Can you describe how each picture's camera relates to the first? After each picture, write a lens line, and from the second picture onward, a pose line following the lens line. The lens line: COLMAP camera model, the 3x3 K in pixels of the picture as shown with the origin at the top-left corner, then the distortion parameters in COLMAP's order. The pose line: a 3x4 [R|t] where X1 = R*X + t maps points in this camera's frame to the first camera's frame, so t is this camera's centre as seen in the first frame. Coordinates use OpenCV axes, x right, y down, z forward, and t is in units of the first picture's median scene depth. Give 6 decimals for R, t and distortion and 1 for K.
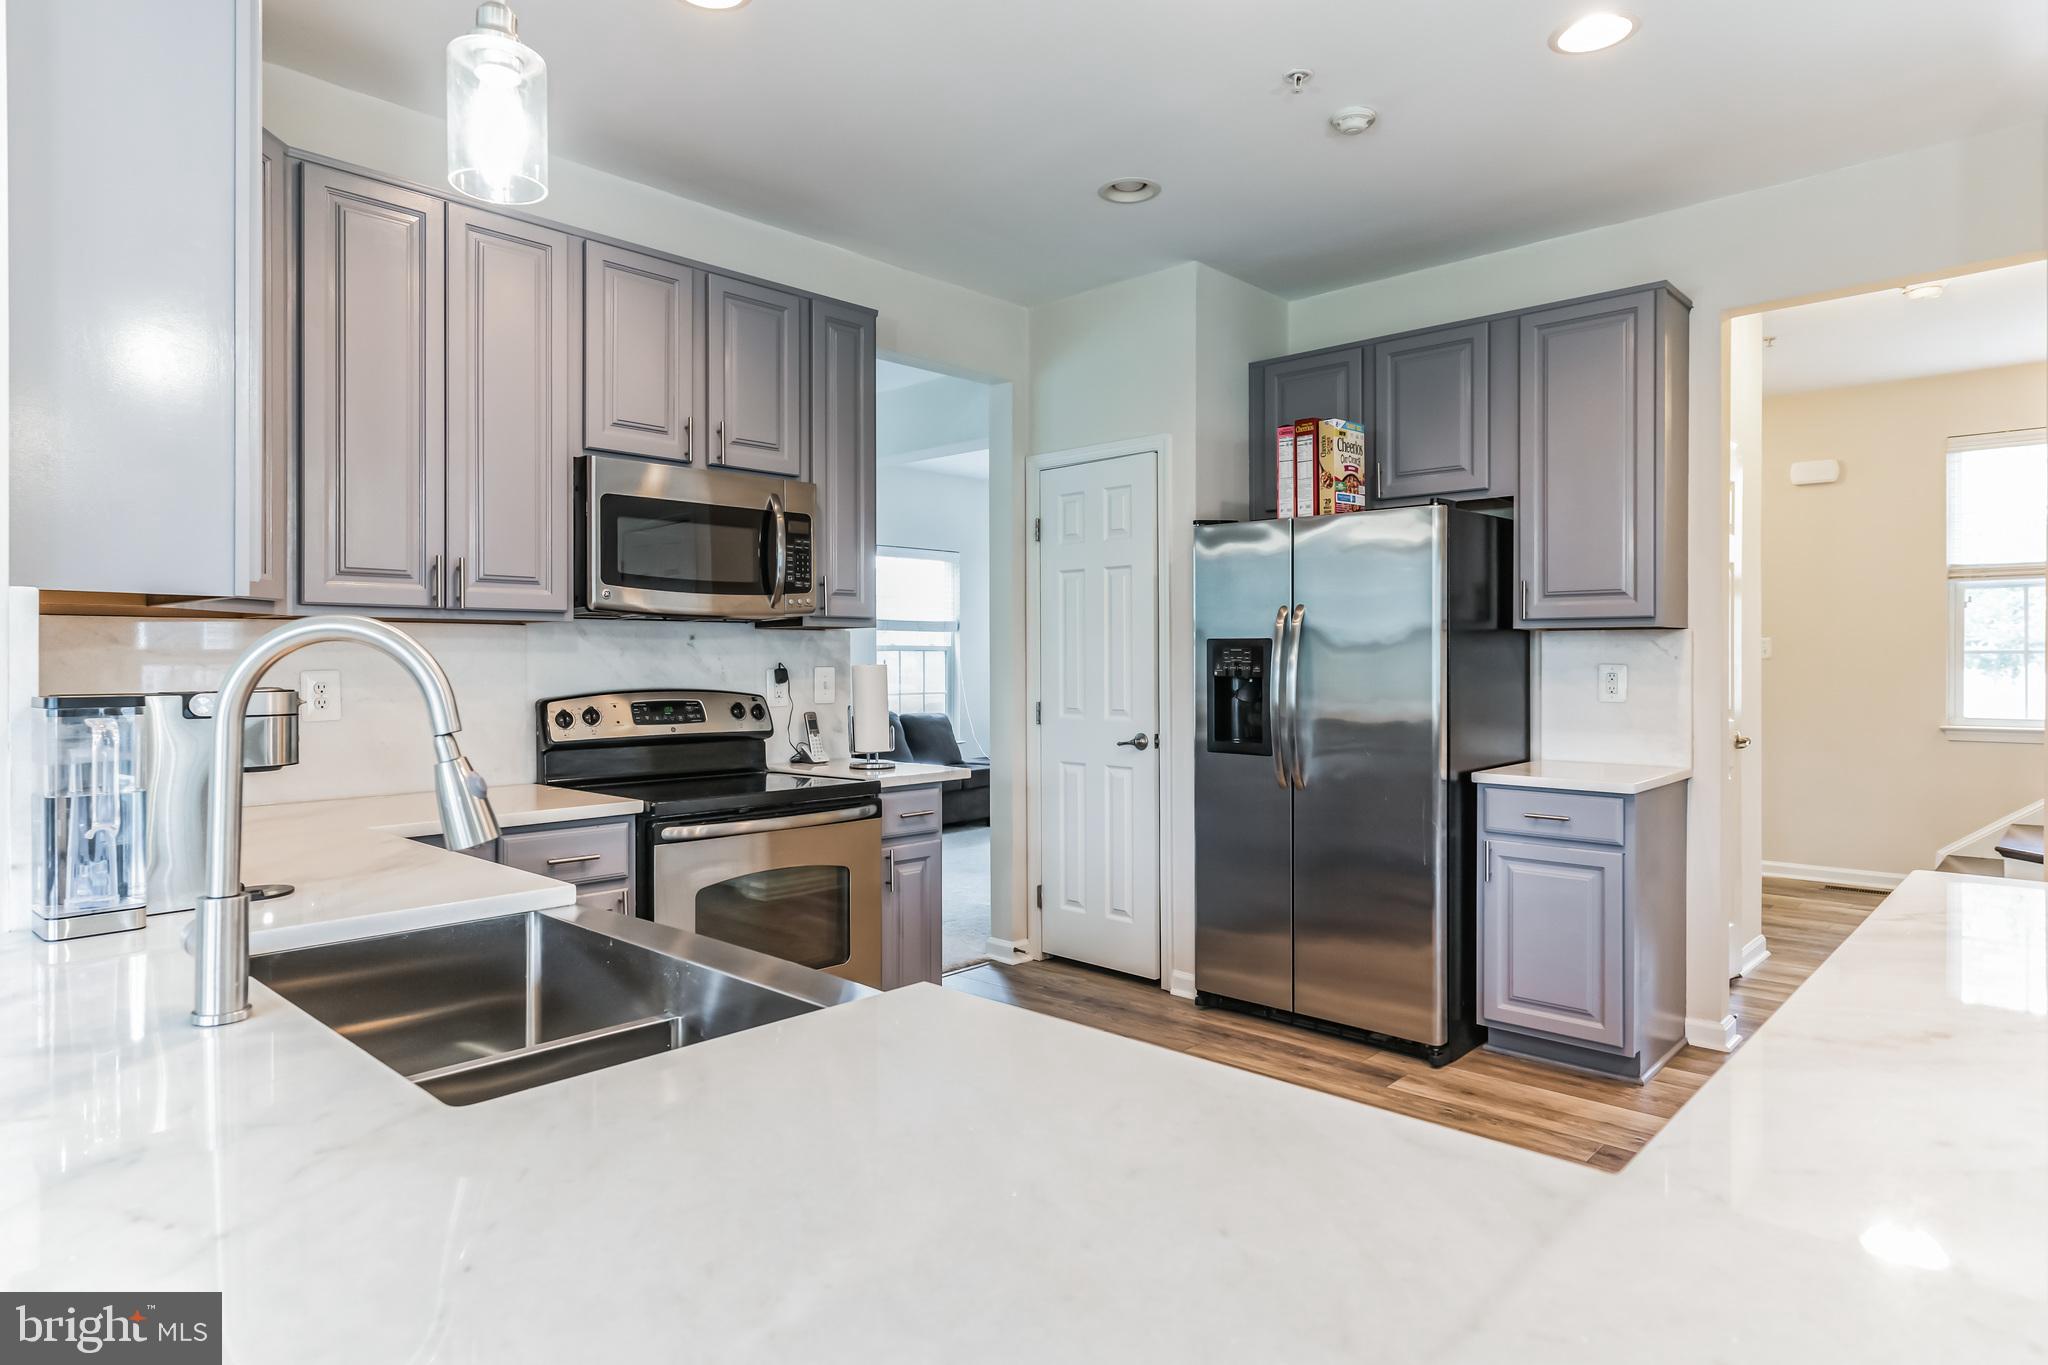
lens RADIAL K [[1172.1, 0, 1023.4], [0, 1172.1, 675.2], [0, 0, 1]] dist [0.004703, -0.000091]
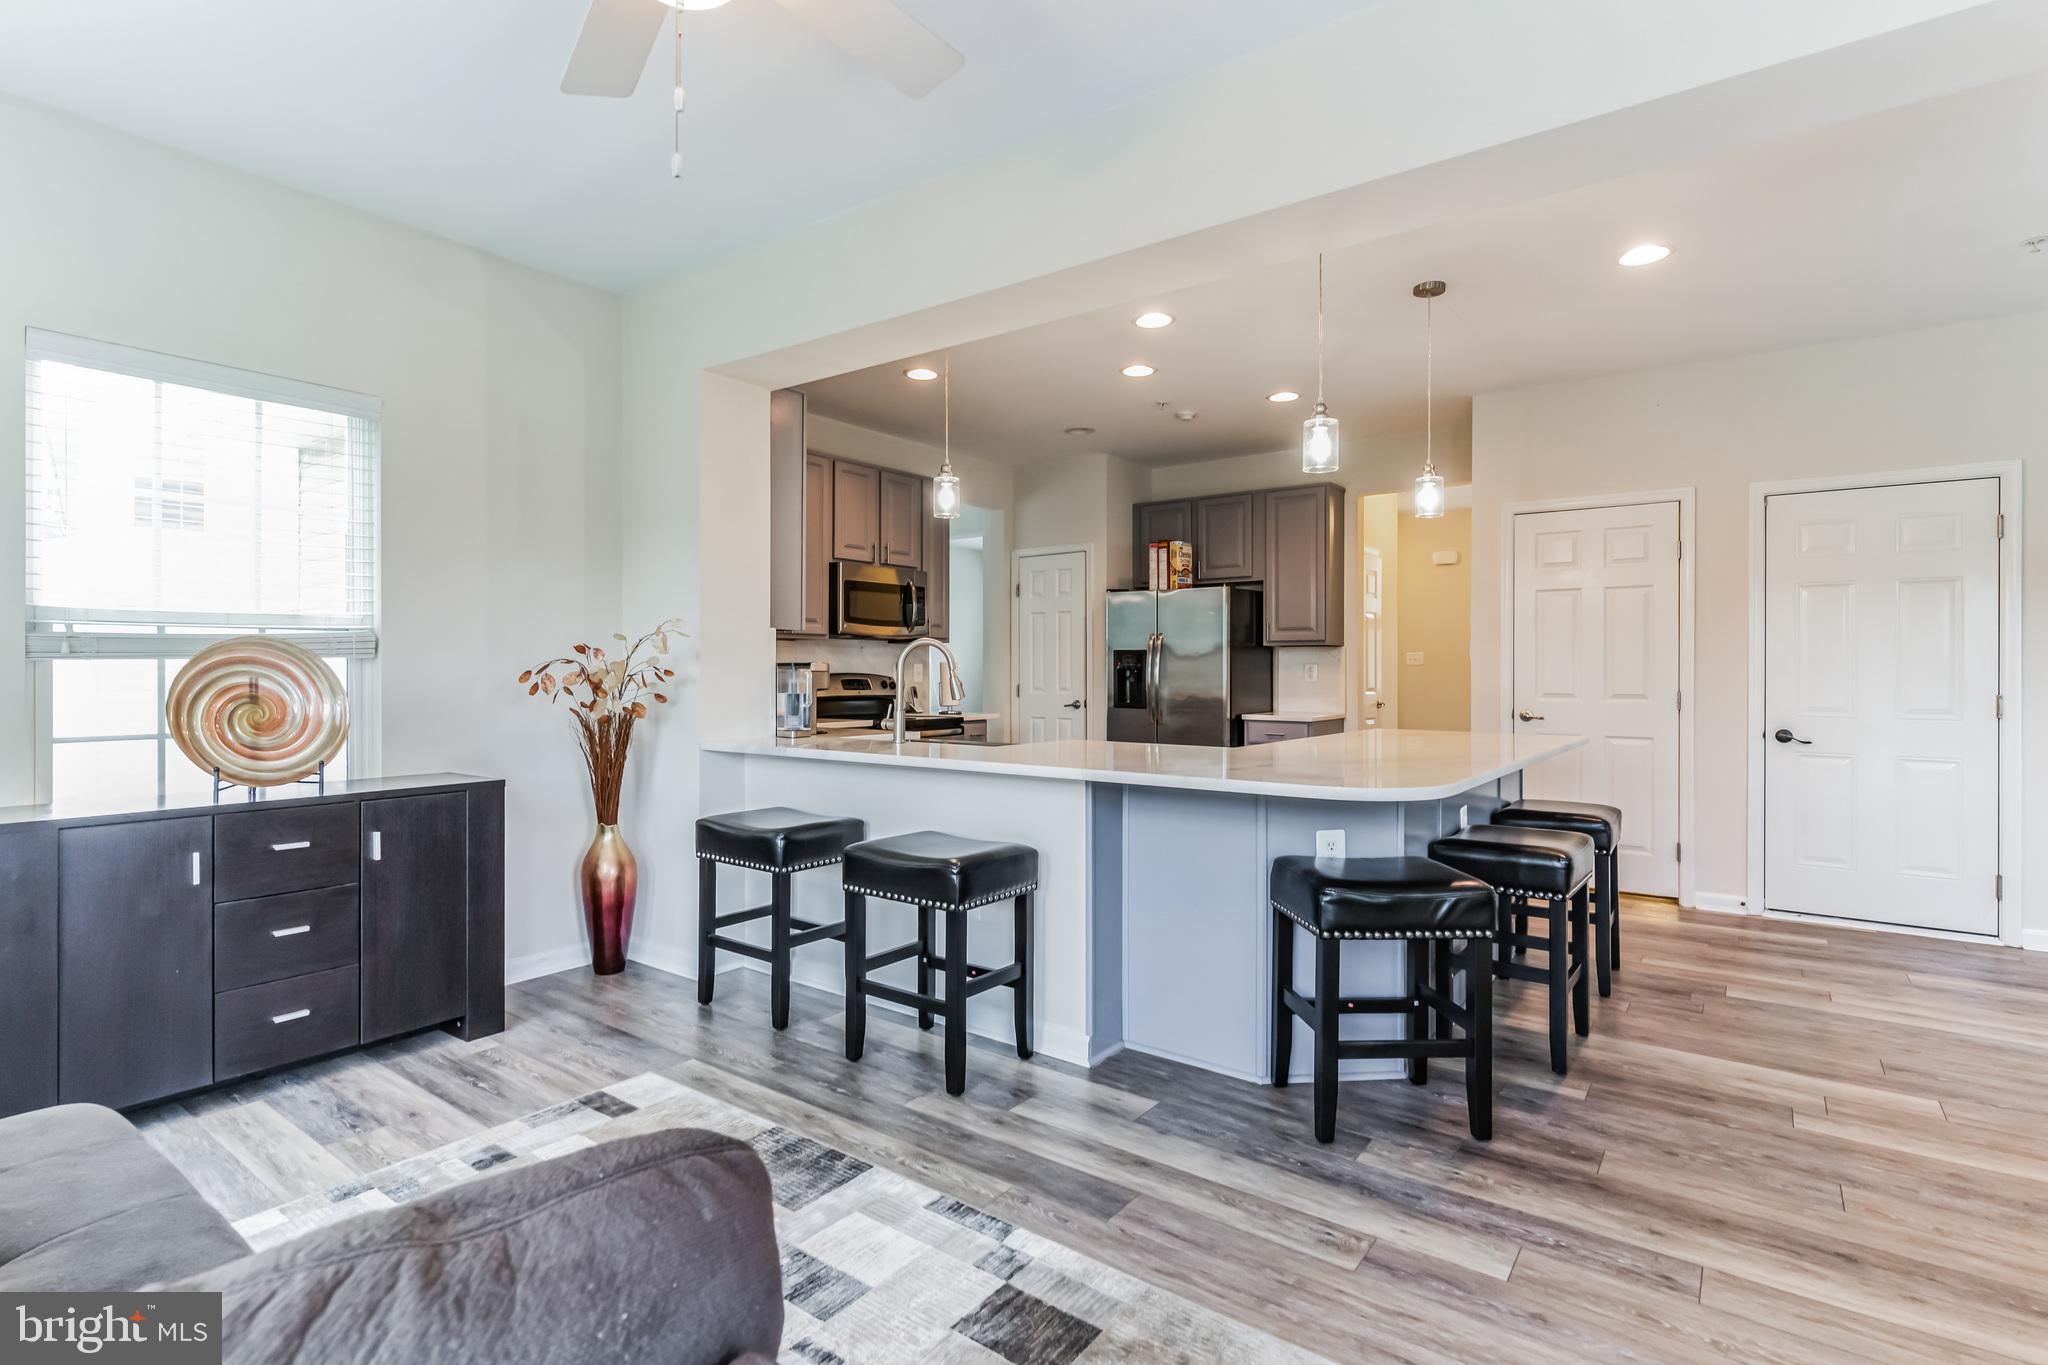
lens RADIAL K [[1007.0, 0, 1022.8], [0, 1007.0, 675.8], [0, 0, 1]] dist [-0.002017, -0.000363]
pose [[0.993854, 0.002893, 0.110661, -0.187426], [-0.001884, 0.999956, -0.009228, 0.028805], [-0.110683, 0.008962, 0.993815, -0.680618]]
